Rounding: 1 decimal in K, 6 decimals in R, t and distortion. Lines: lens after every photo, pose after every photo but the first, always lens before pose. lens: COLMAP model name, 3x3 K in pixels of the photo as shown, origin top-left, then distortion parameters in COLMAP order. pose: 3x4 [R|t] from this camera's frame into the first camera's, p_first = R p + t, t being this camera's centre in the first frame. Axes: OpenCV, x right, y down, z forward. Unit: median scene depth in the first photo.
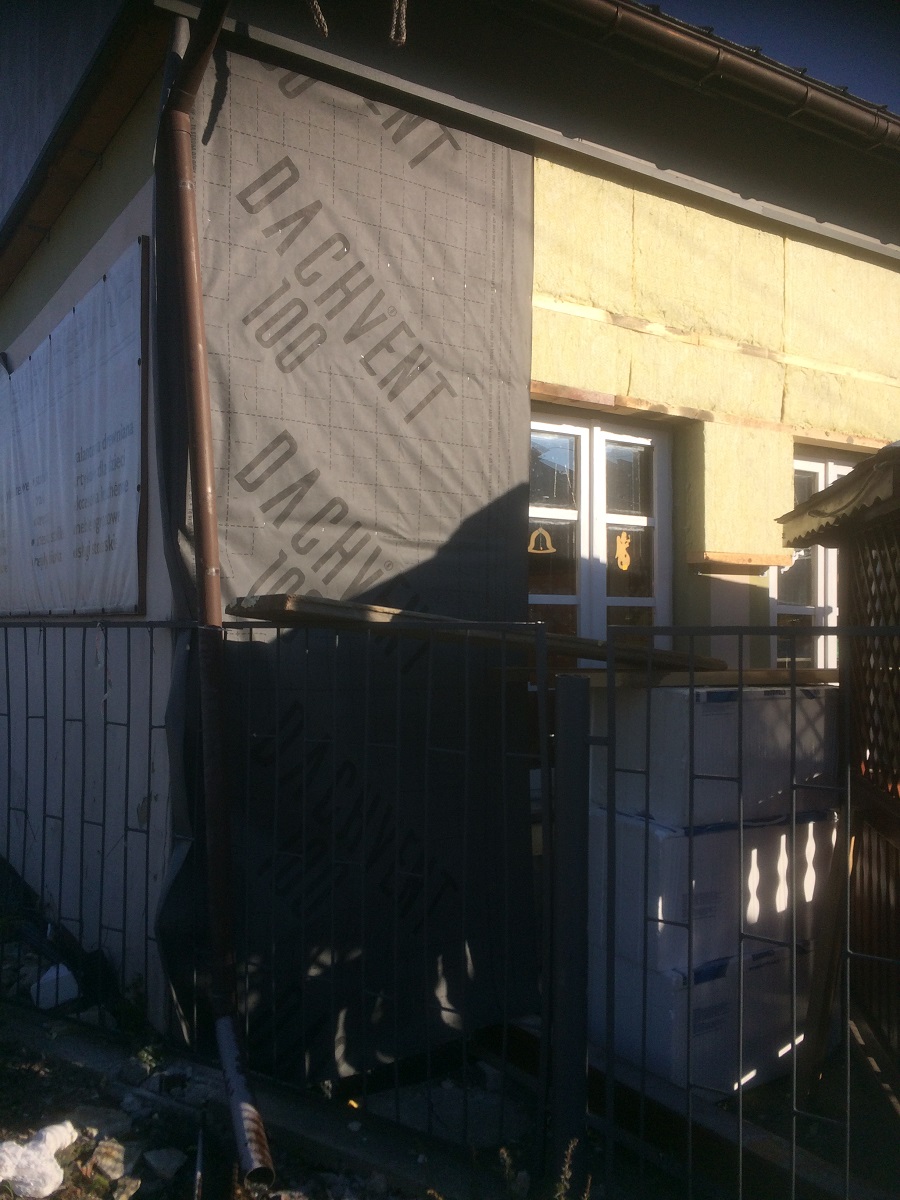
lens RADIAL K [[1010.4, 0, 457.7], [0, 1010.4, 602.5], [0, 0, 1]] dist [0.059785, -0.059374]
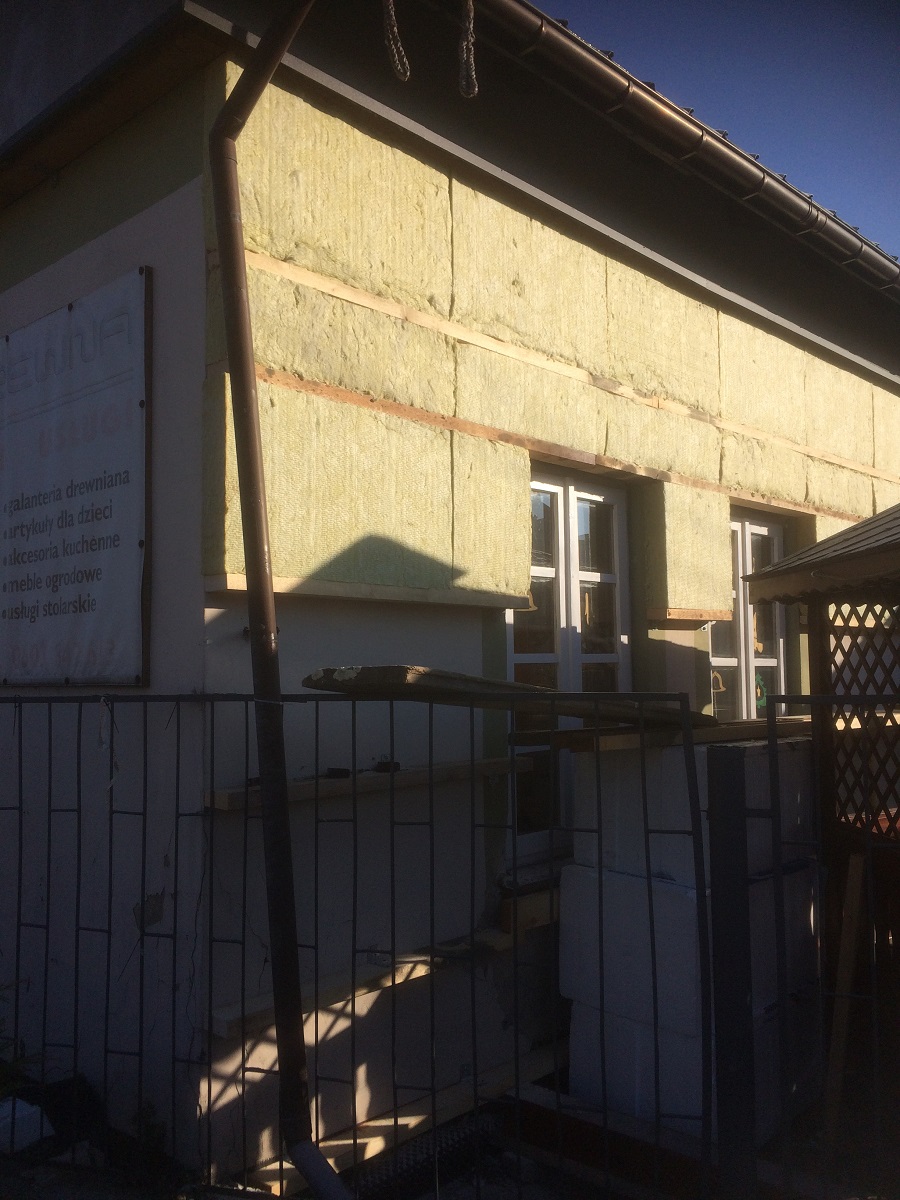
lens RADIAL K [[1010.4, 0, 457.7], [0, 1010.4, 602.5], [0, 0, 1]] dist [0.059785, -0.059374]
pose [[0.971748, -0.005085, 0.235965, -0.211529], [0.015409, 0.999002, -0.041929, -0.016405], [-0.235516, 0.044380, 0.970857, 0.057789]]
